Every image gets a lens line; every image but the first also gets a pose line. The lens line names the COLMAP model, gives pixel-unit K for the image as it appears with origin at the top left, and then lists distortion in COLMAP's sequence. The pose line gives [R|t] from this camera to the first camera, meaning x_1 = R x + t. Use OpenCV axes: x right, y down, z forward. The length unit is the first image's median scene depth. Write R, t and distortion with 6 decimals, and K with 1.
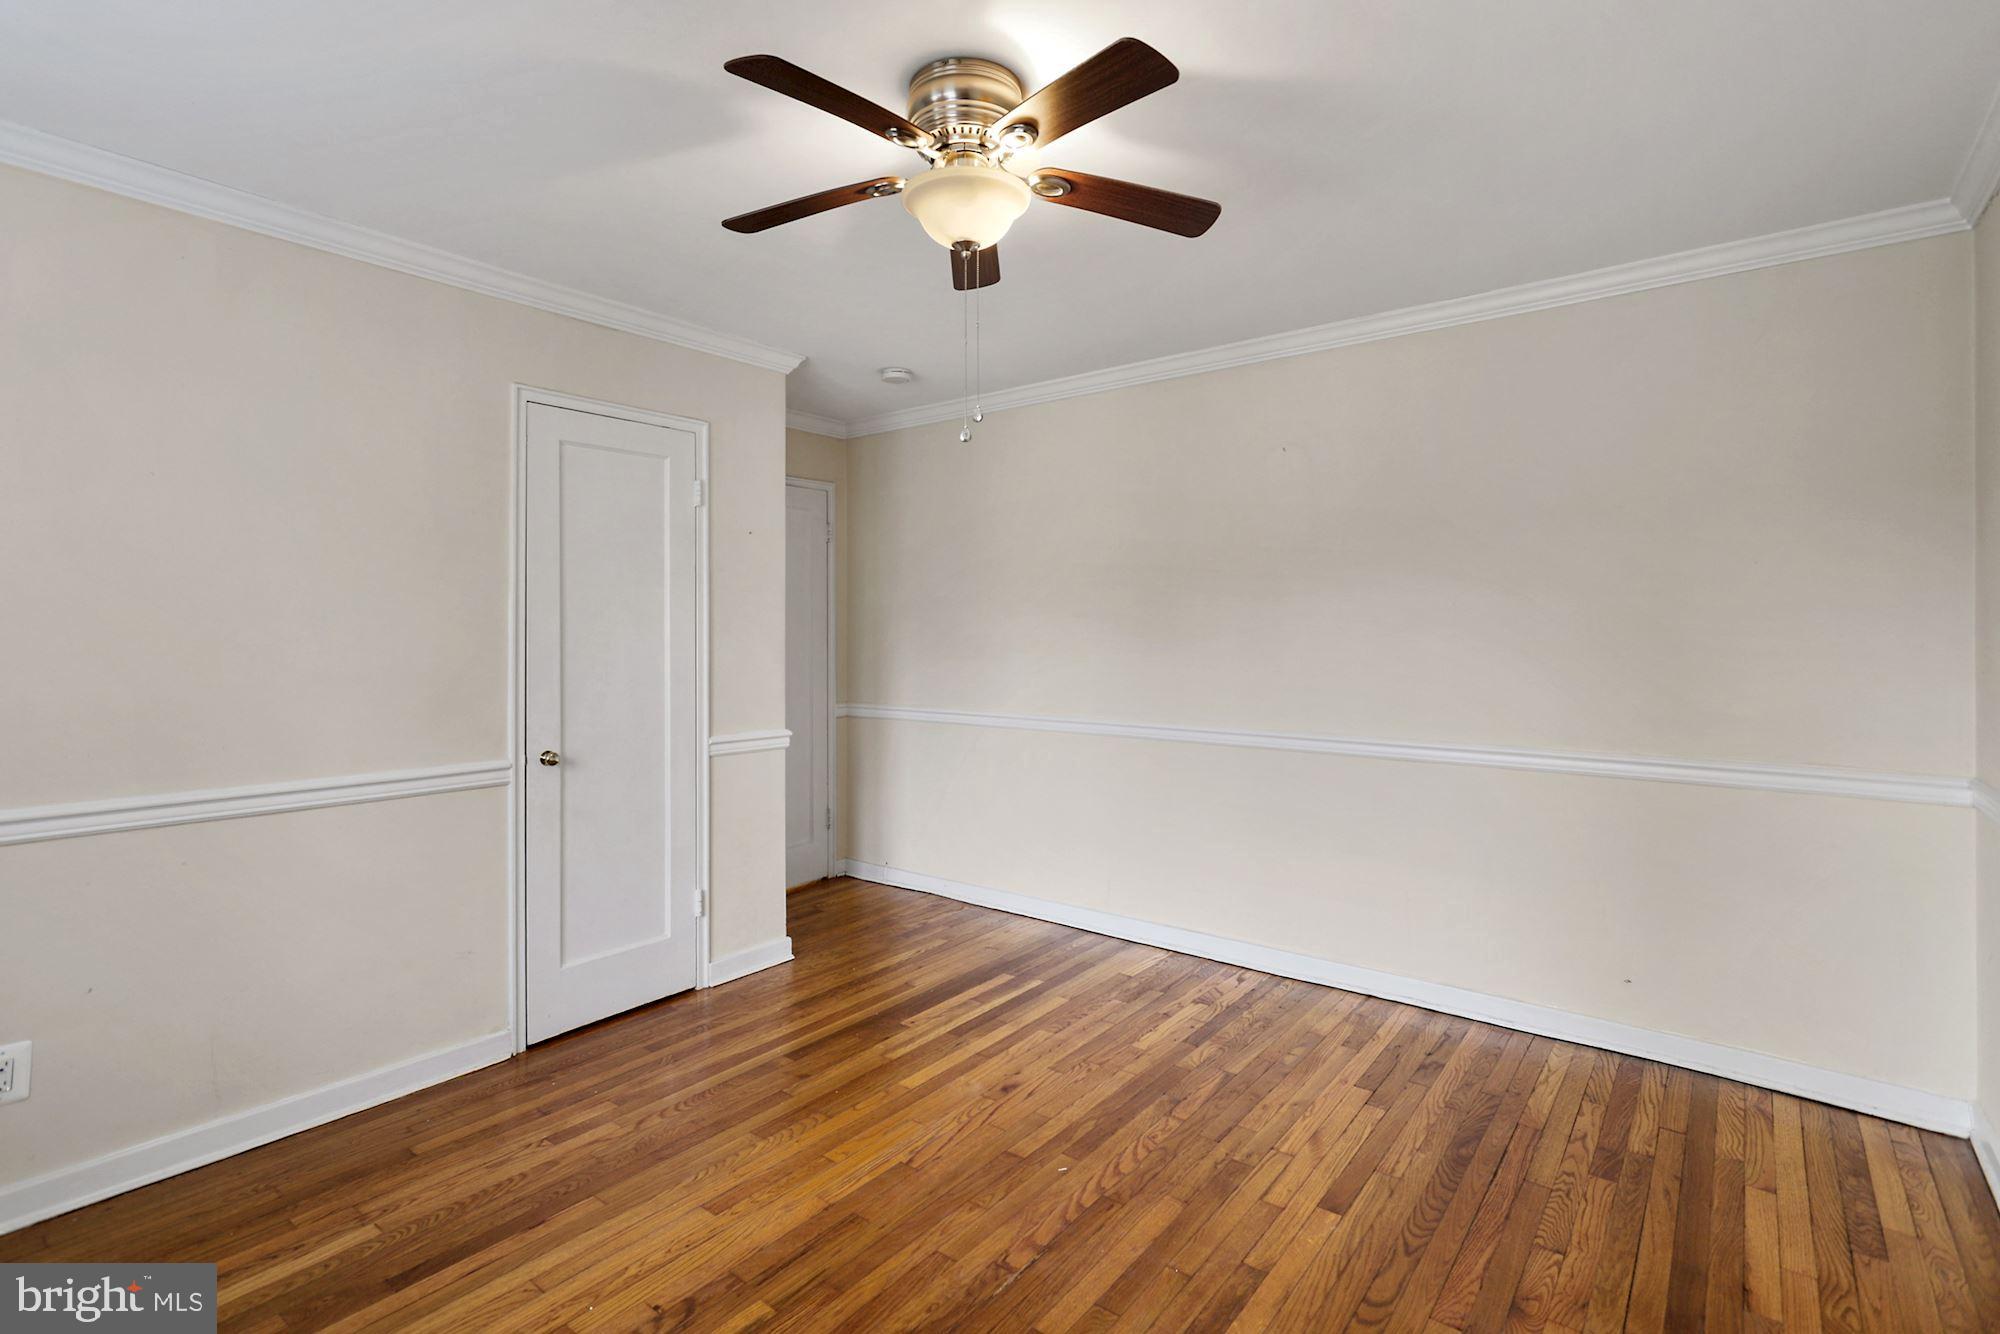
lens RADIAL K [[964.0, 0, 1007.3], [0, 964.0, 634.2], [0, 0, 1]] dist [0.013668, 0.000446]
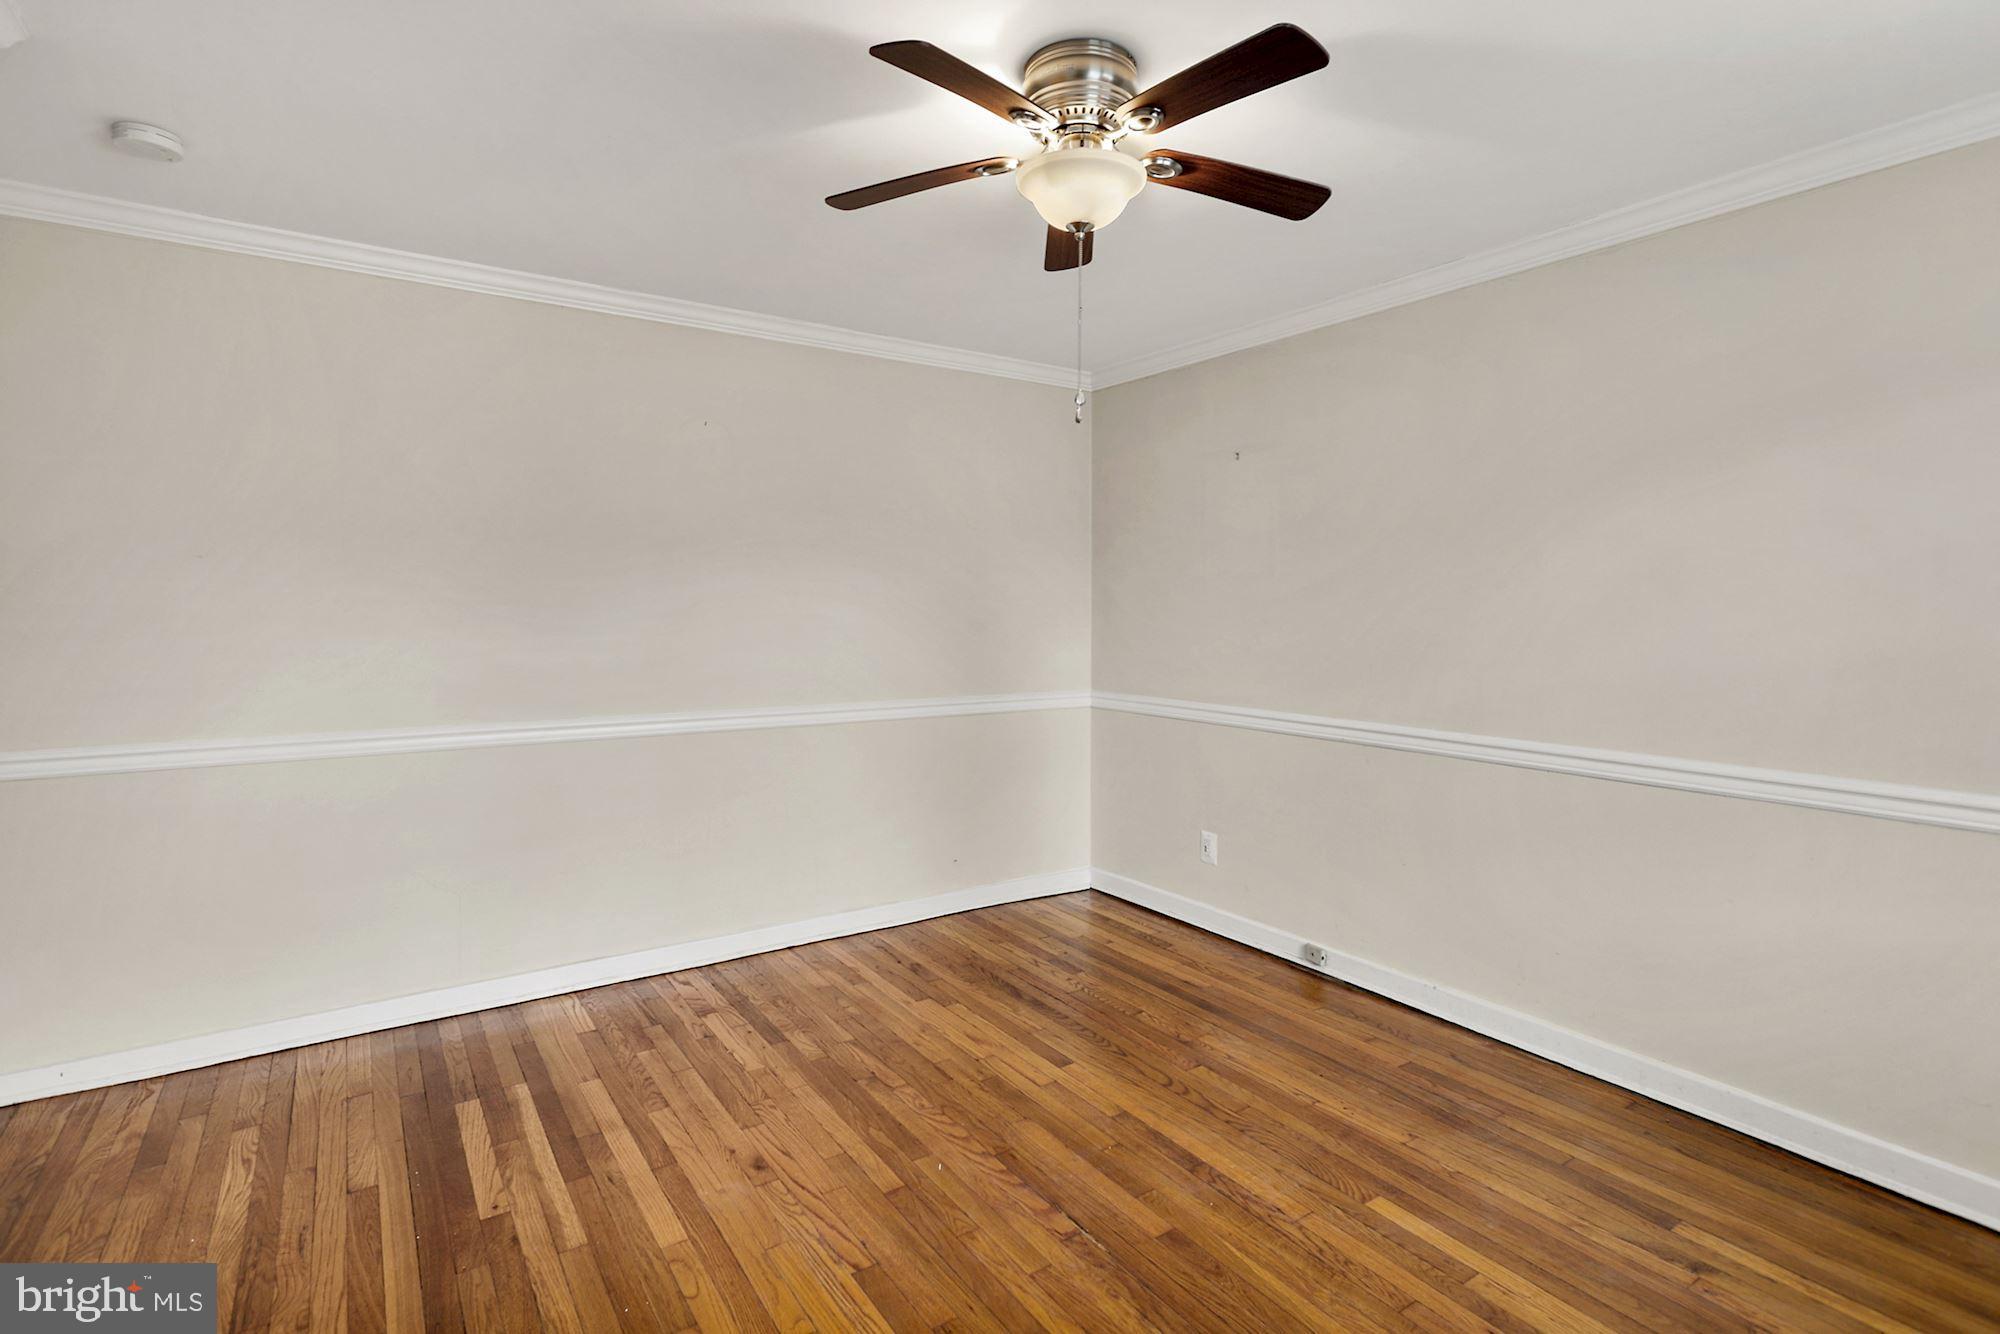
lens RADIAL K [[964.0, 0, 1007.3], [0, 964.0, 634.2], [0, 0, 1]] dist [0.013668, 0.000446]
pose [[0.302802, -0.019858, 0.952847, -0.689877], [-0.002097, 0.999767, 0.021503, 0.000743], [-0.953051, -0.008509, 0.302689, 0.537687]]
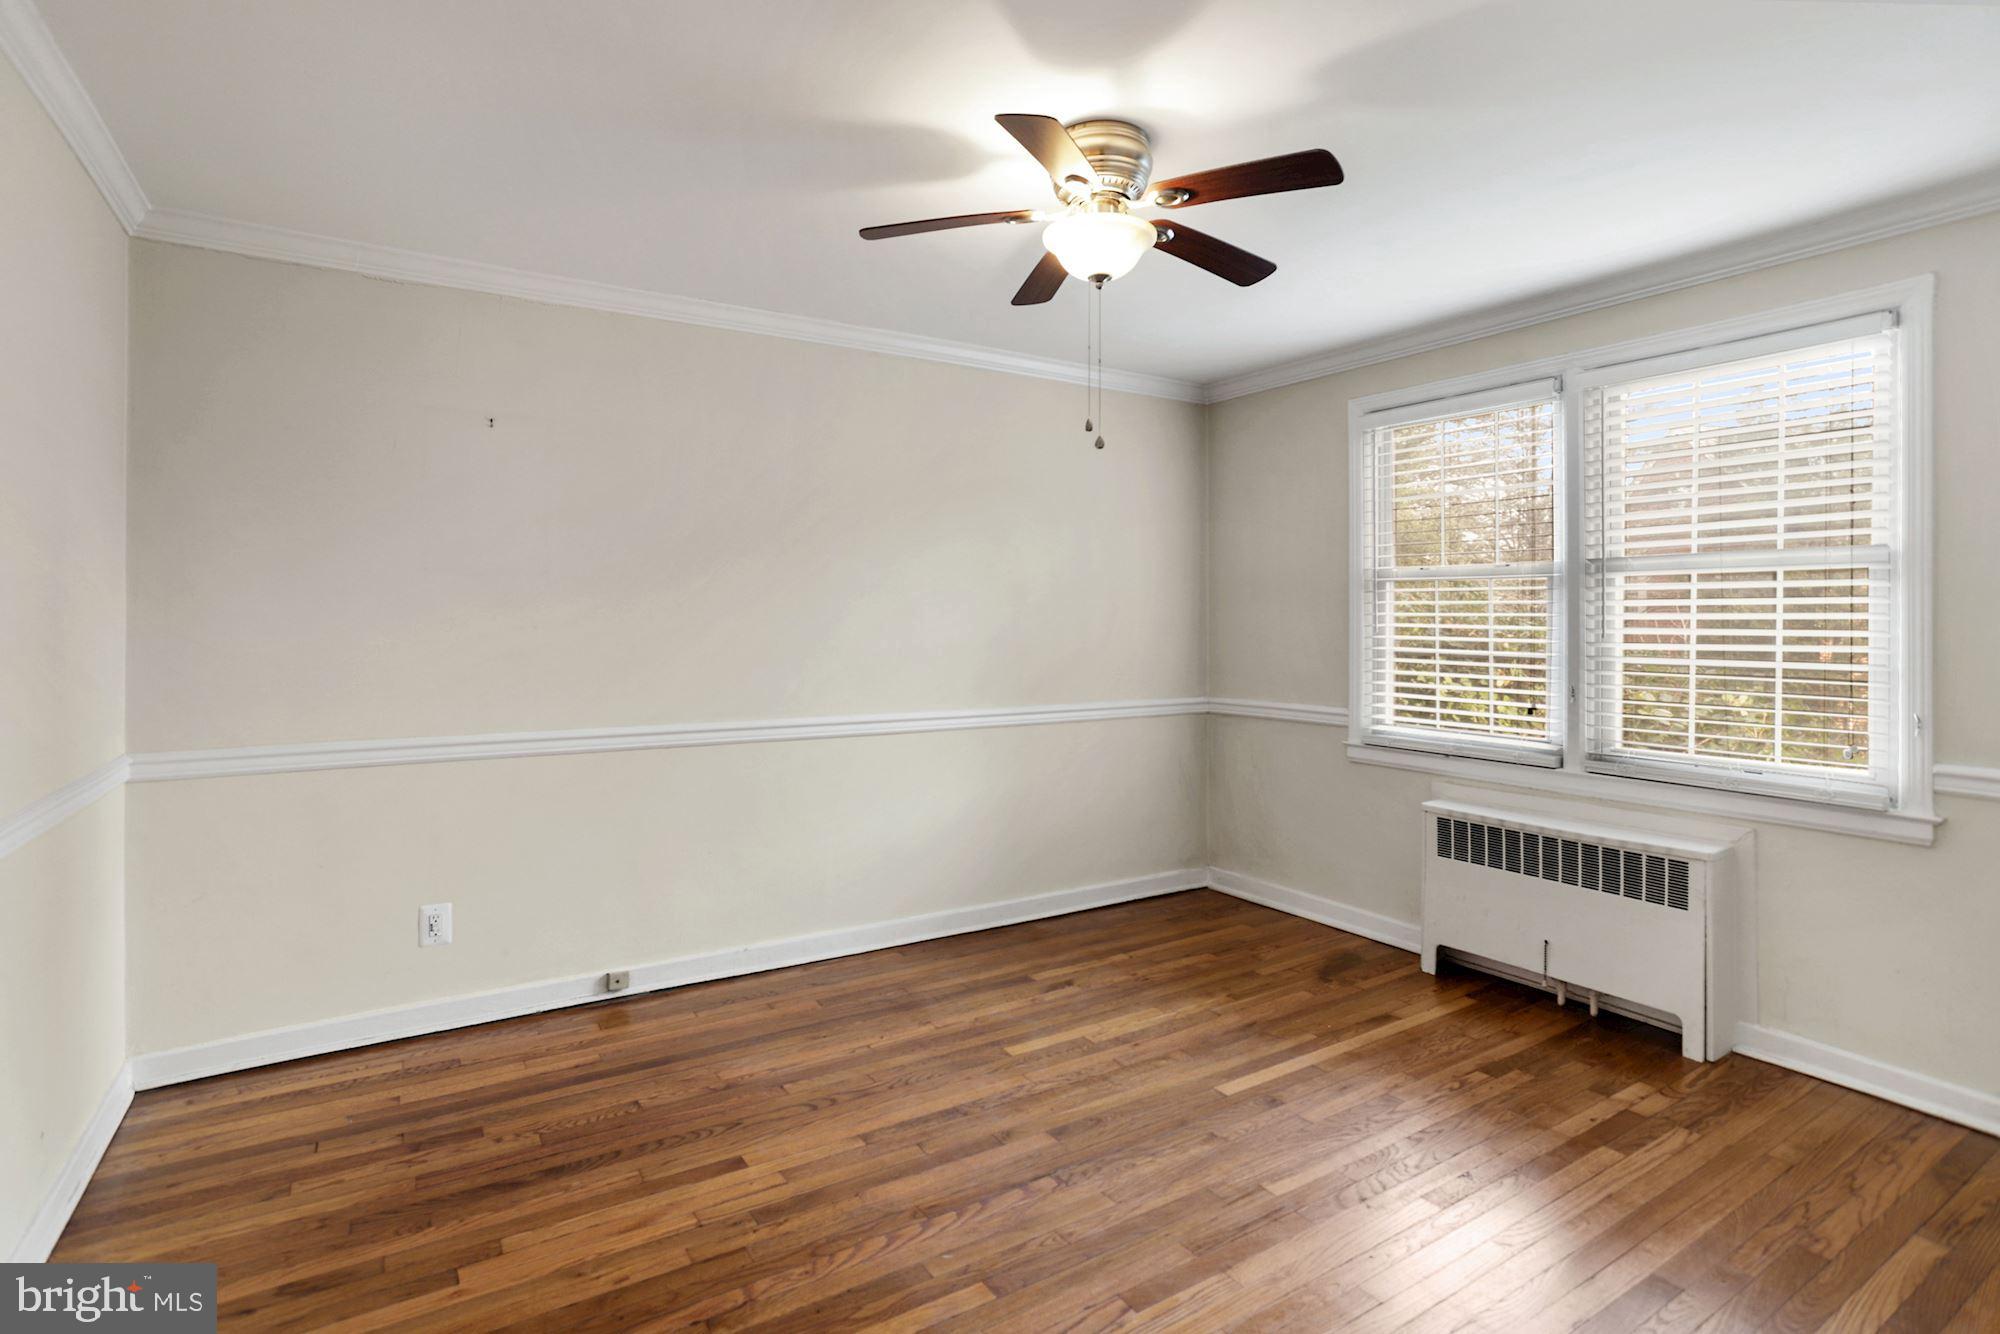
lens RADIAL K [[980.1, 0, 989.8], [0, 980.1, 611.4], [0, 0, 1]] dist [-0.003197, 0.000903]
pose [[-0.937266, -0.001709, 0.348610, -0.226356], [-0.002364, 0.999996, -0.001453, -0.005809], [-0.348607, -0.002186, -0.937267, 1.481663]]
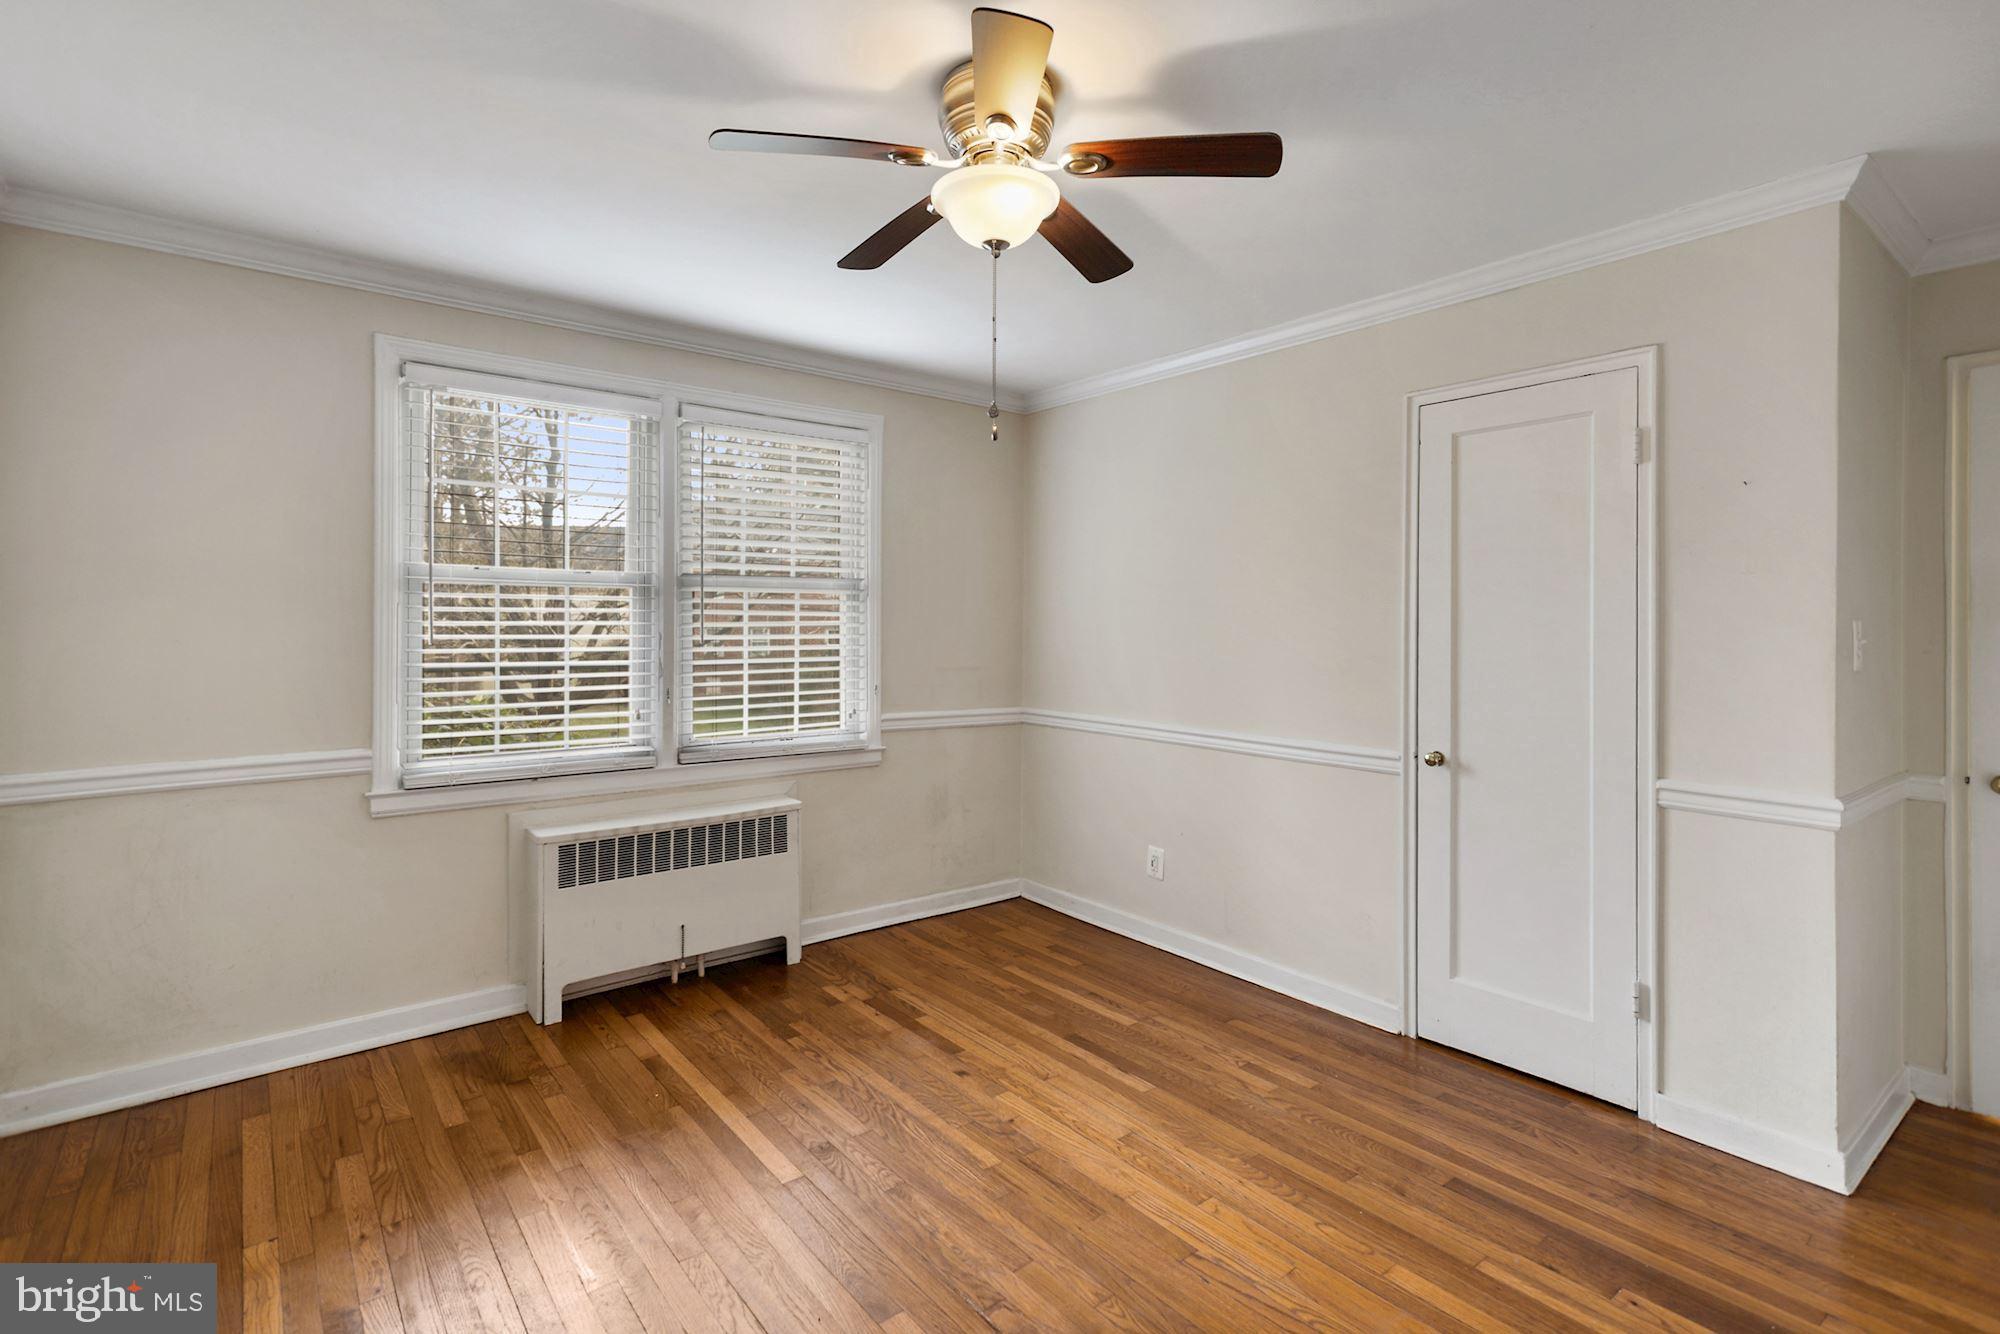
lens RADIAL K [[968.1, 0, 997.0], [0, 968.1, 621.0], [0, 0, 1]] dist [0.014344, -0.000202]
pose [[-0.250473, -0.003987, -0.968115, 0.648478], [-0.006511, 0.999976, -0.002434, -0.008100], [0.968102, 0.005694, -0.250493, 0.873361]]
